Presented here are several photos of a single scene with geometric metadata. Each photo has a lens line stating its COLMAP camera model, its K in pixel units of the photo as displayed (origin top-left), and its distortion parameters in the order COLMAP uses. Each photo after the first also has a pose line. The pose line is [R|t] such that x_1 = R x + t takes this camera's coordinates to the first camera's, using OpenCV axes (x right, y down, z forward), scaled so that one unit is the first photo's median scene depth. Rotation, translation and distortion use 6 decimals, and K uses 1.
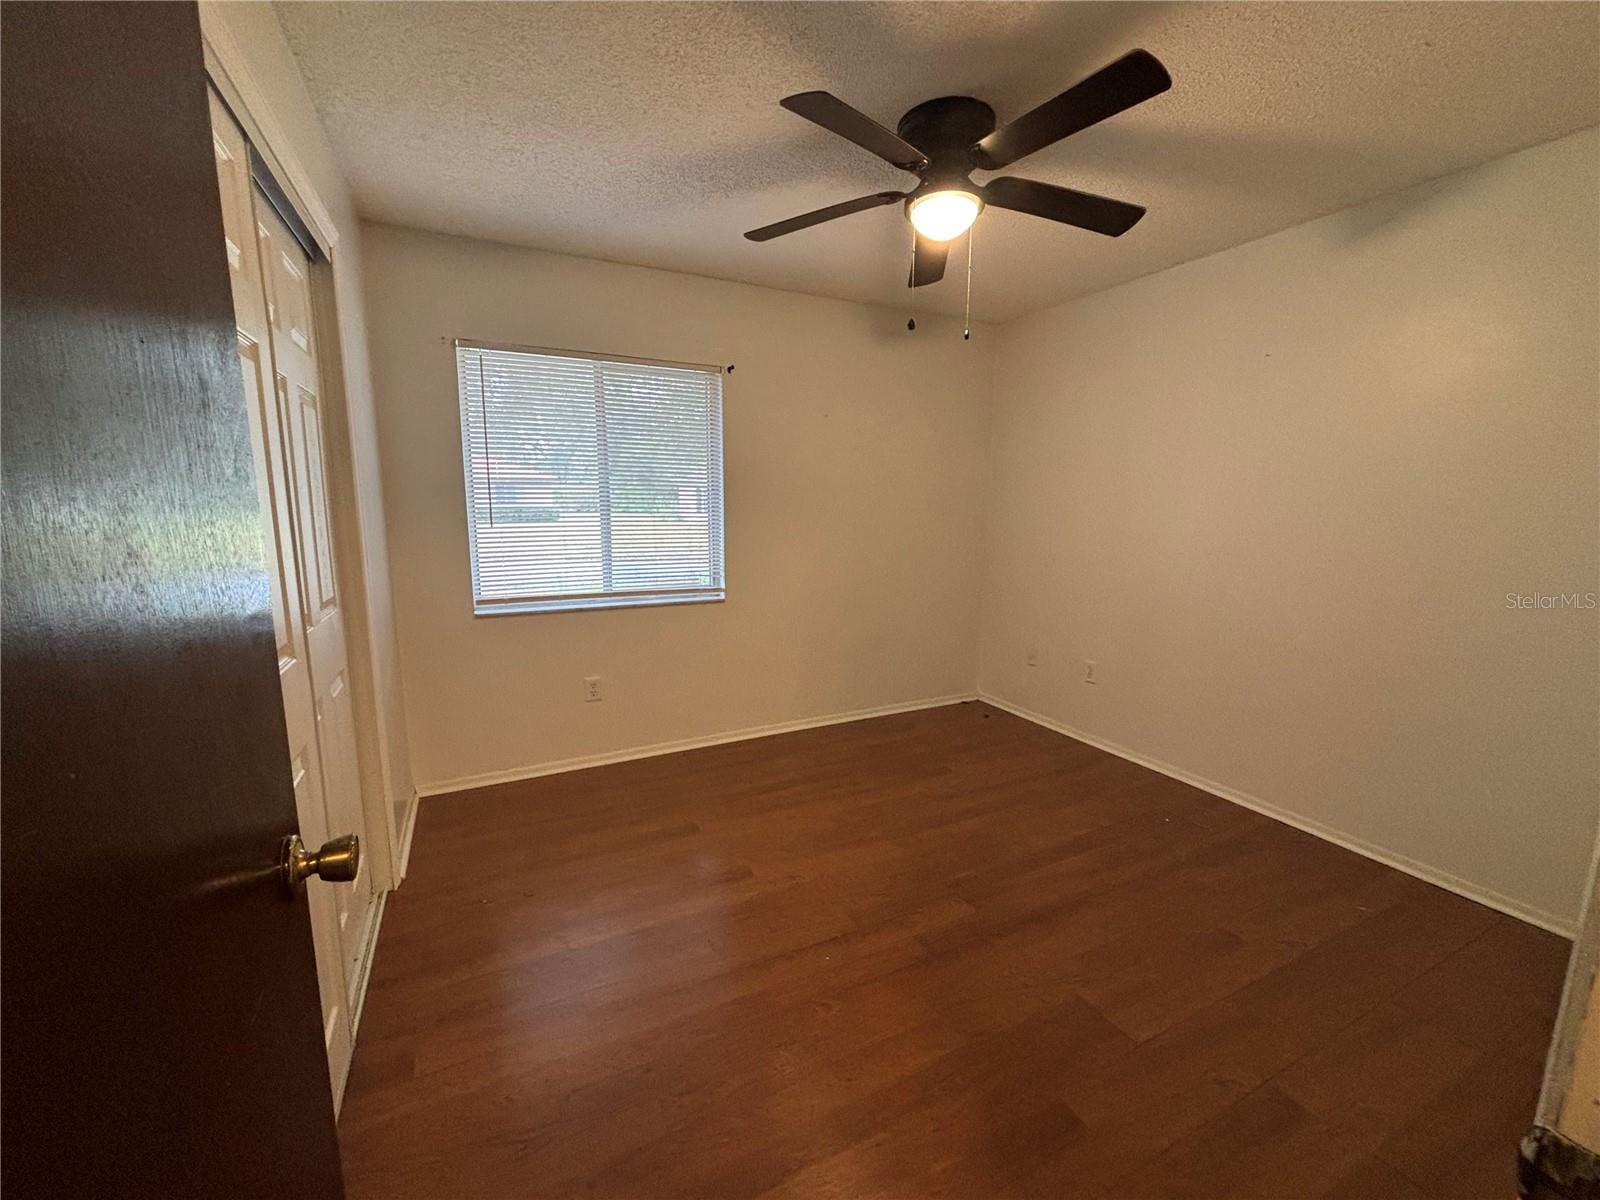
lens RADIAL K [[639.9, 0, 789.2], [0, 639.9, 597.3], [0, 0, 1]] dist [0.003572, -0.001800]
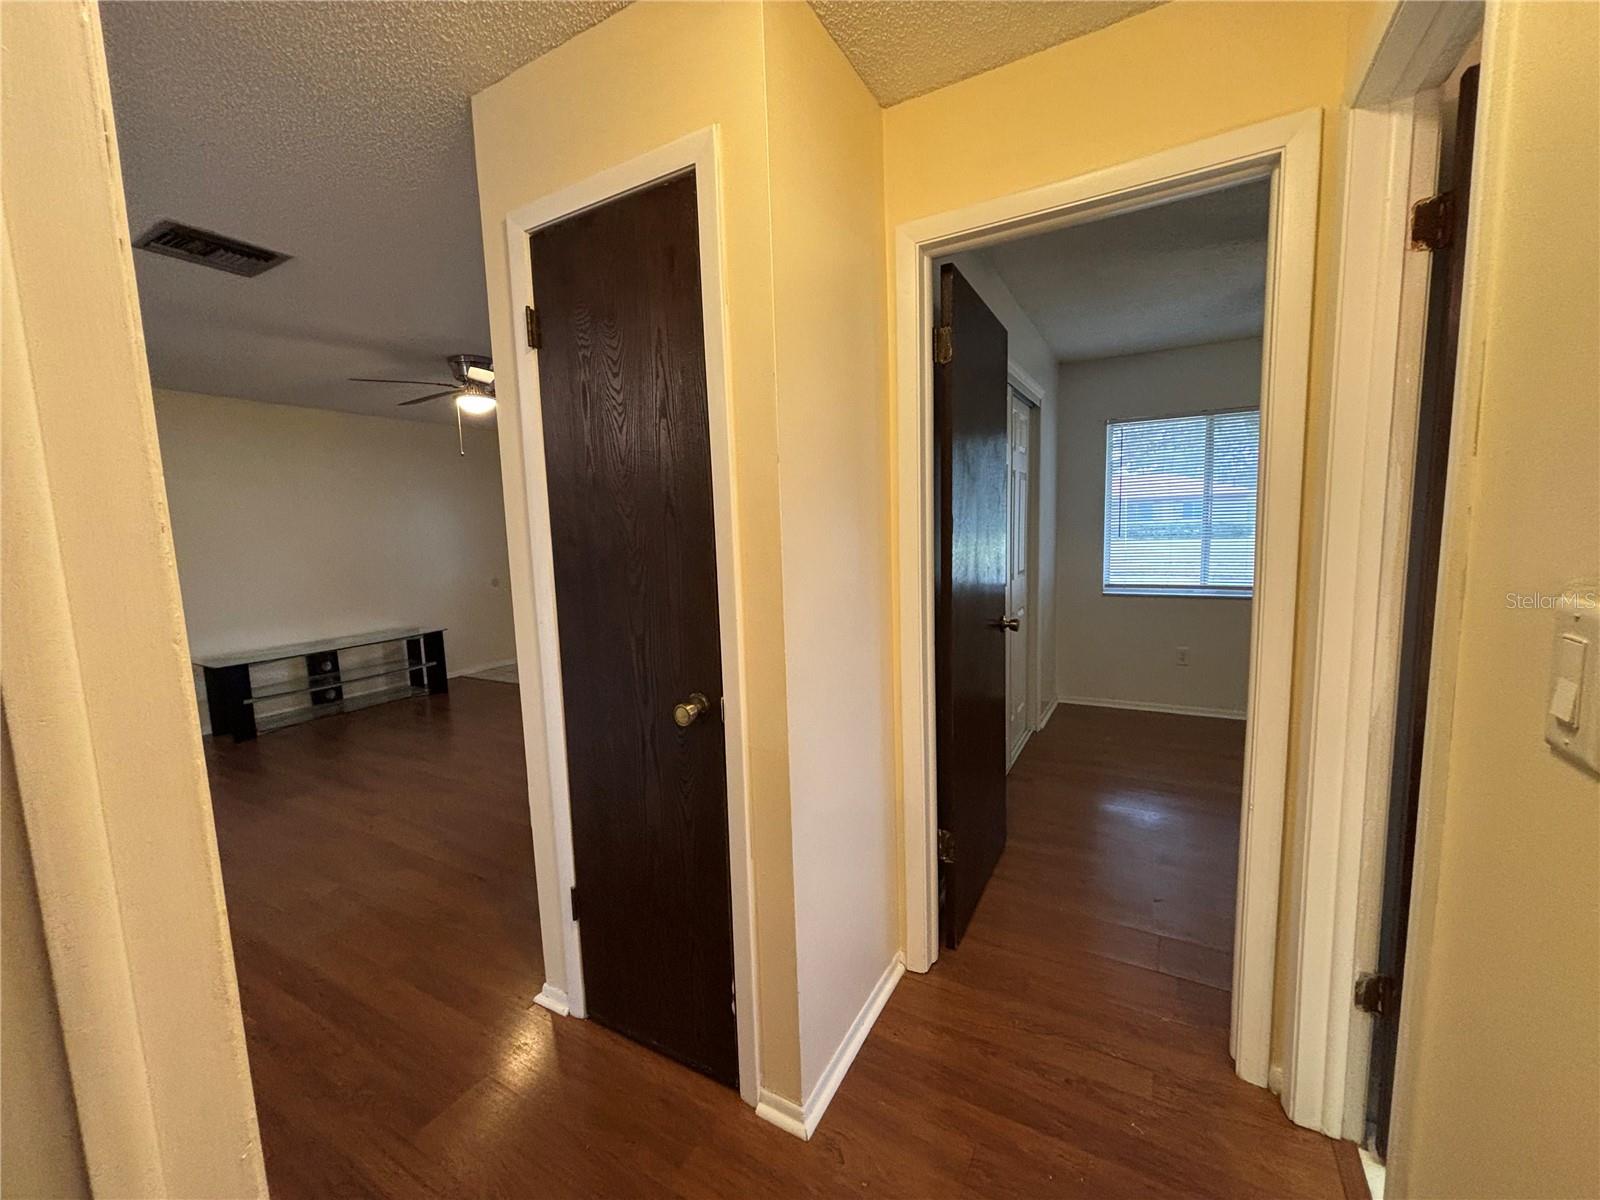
lens RADIAL K [[639.9, 0, 785.1], [0, 639.9, 598.9], [0, 0, 1]] dist [0.003572, -0.001800]
pose [[0.551618, 0.075667, -0.830658, 0.400239], [-0.098810, 0.994792, 0.025001, 0.083977], [0.828224, 0.068287, 0.556221, -0.531162]]
